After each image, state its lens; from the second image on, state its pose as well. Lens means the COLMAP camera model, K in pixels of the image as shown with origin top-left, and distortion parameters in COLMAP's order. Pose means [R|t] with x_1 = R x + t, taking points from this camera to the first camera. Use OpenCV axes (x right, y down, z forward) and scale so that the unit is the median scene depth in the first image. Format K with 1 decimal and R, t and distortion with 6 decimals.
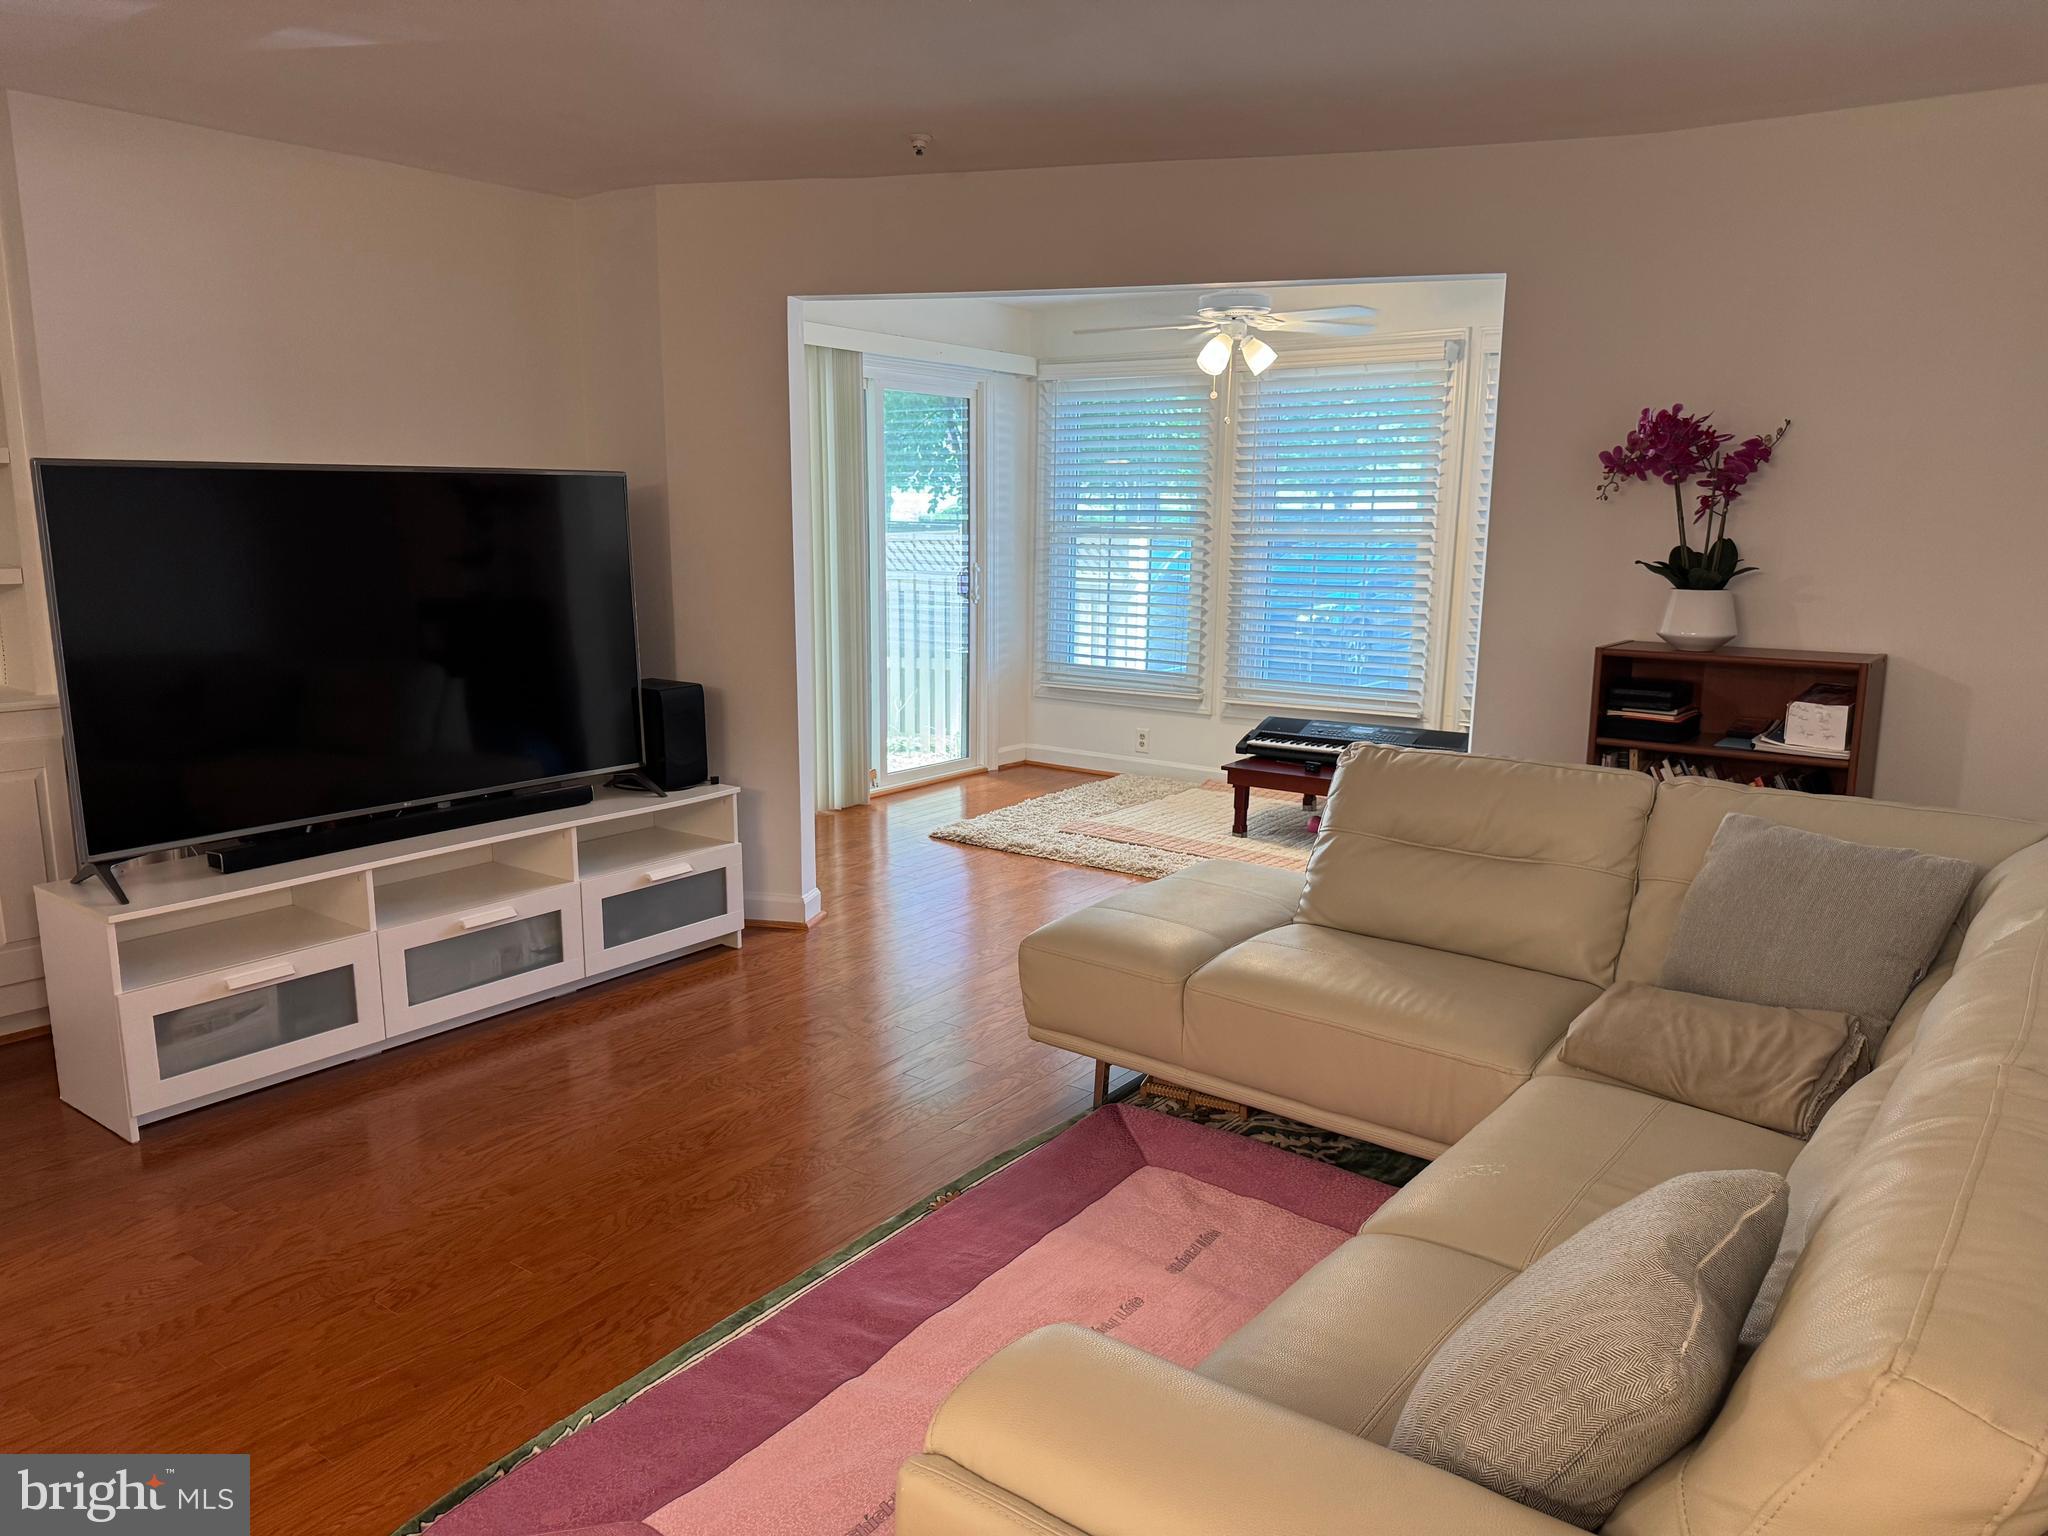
lens RADIAL K [[1432.5, 0, 1022.2], [0, 1432.5, 766.1], [0, 0, 1]] dist [0.074733, -0.094382]
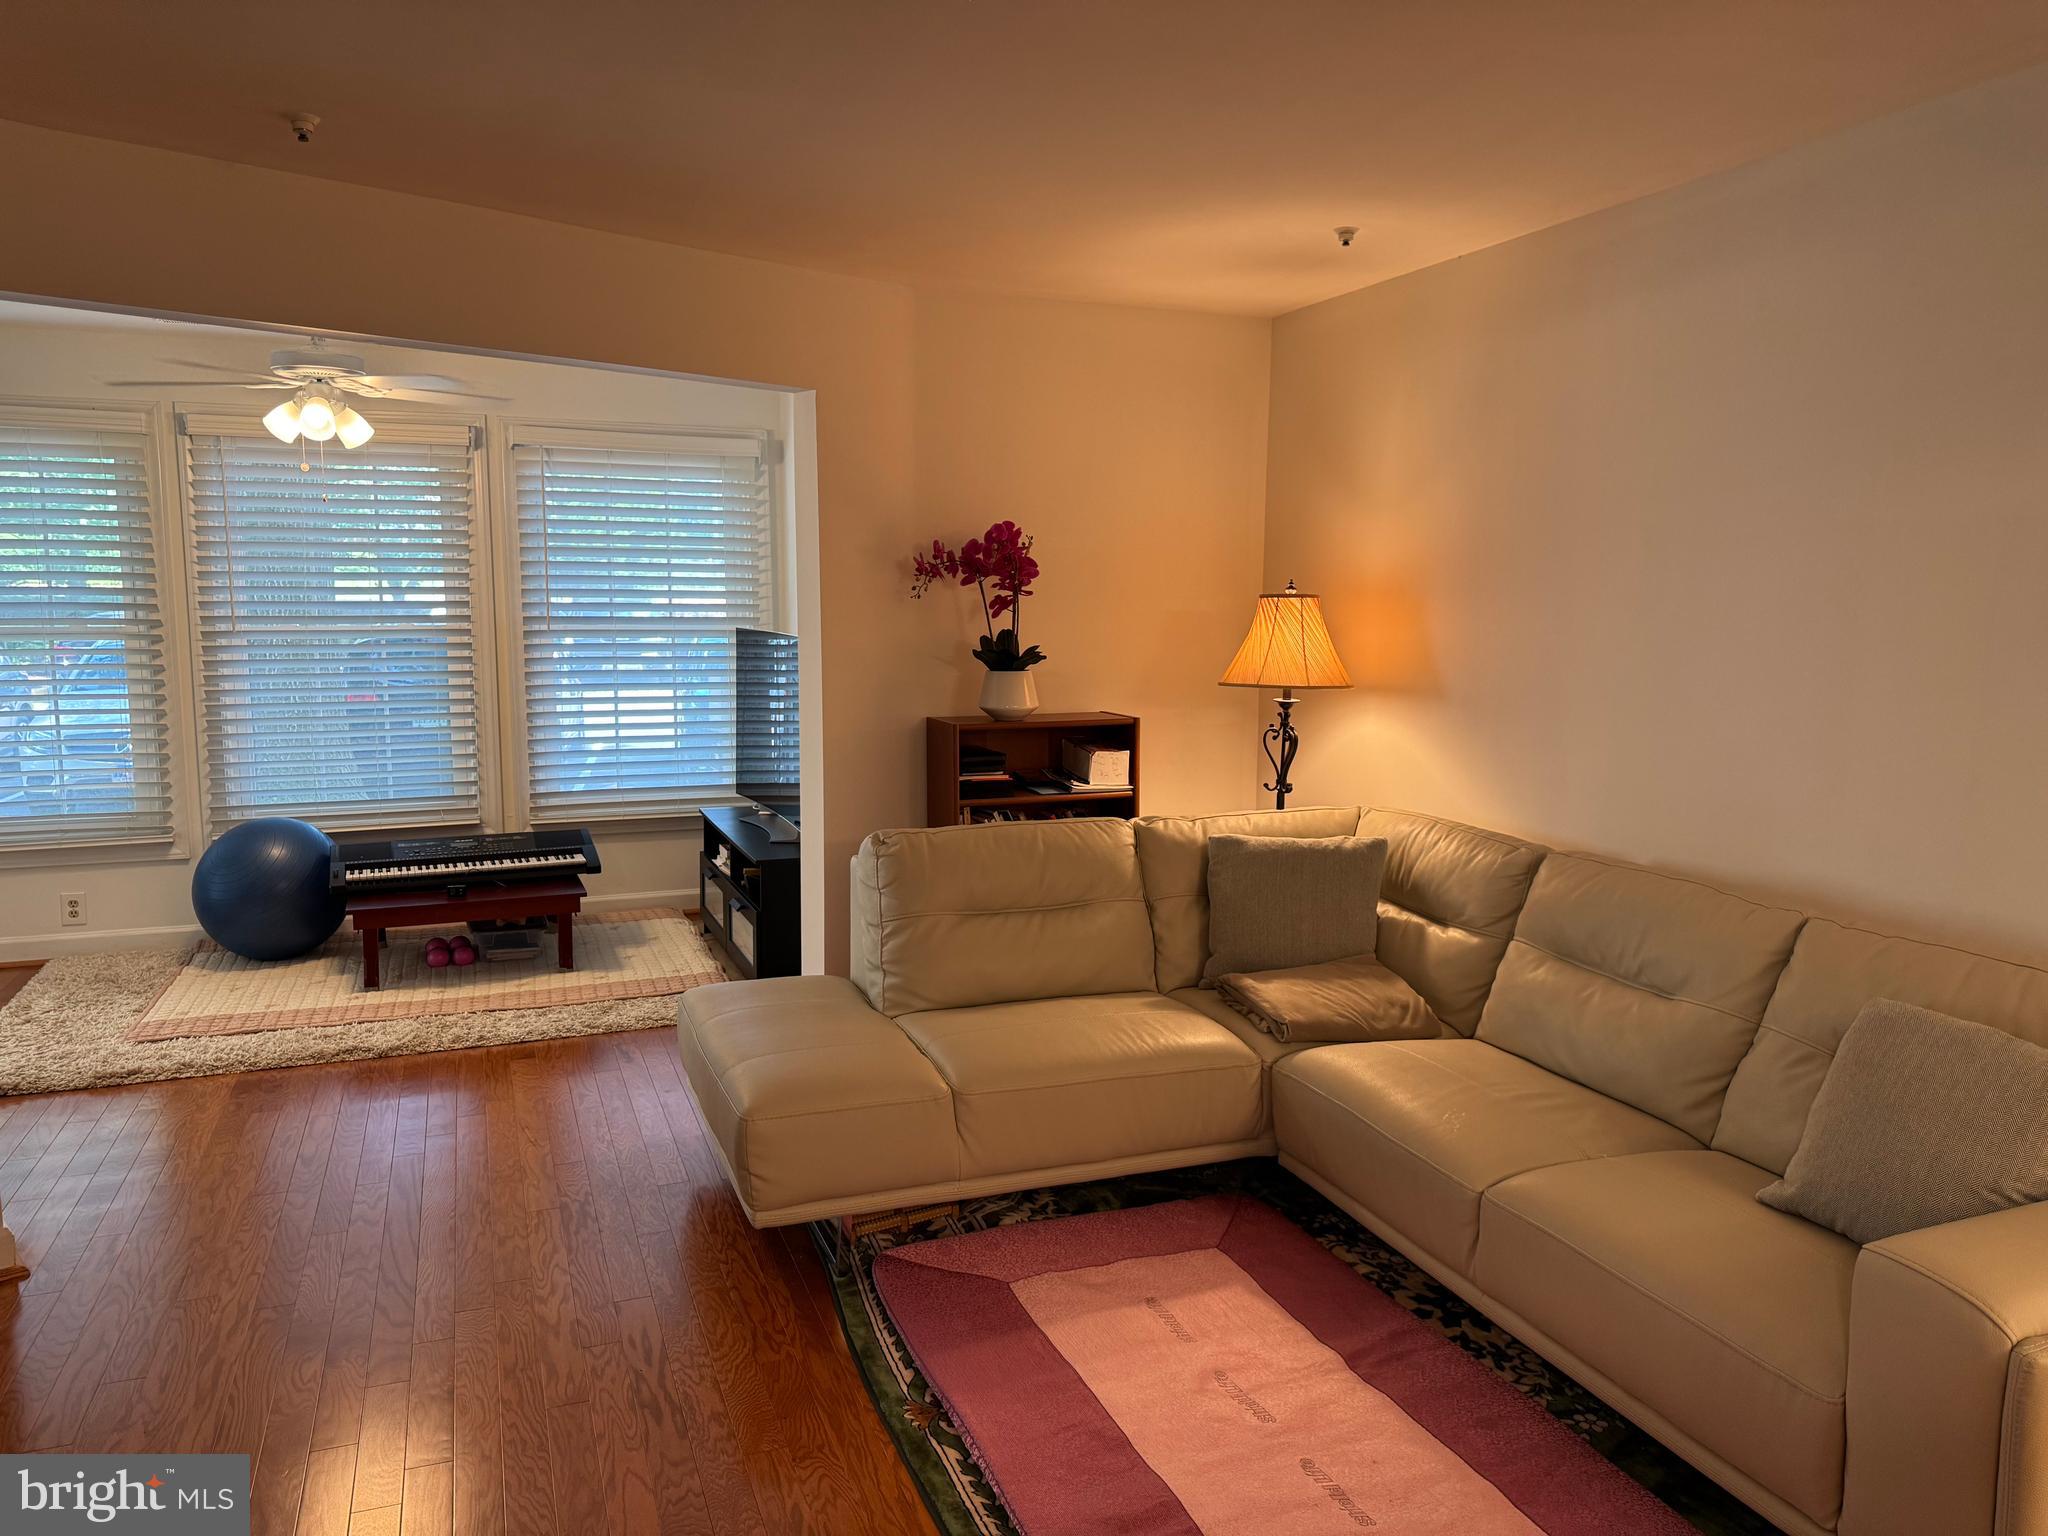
lens RADIAL K [[1432.5, 0, 1013.1], [0, 1432.5, 763.0], [0, 0, 1]] dist [0.074733, -0.094382]
pose [[0.533236, -0.104439, 0.839495, -0.372078], [0.151586, 0.988085, 0.026639, -0.050823], [-0.832275, 0.113051, 0.542714, 0.231090]]
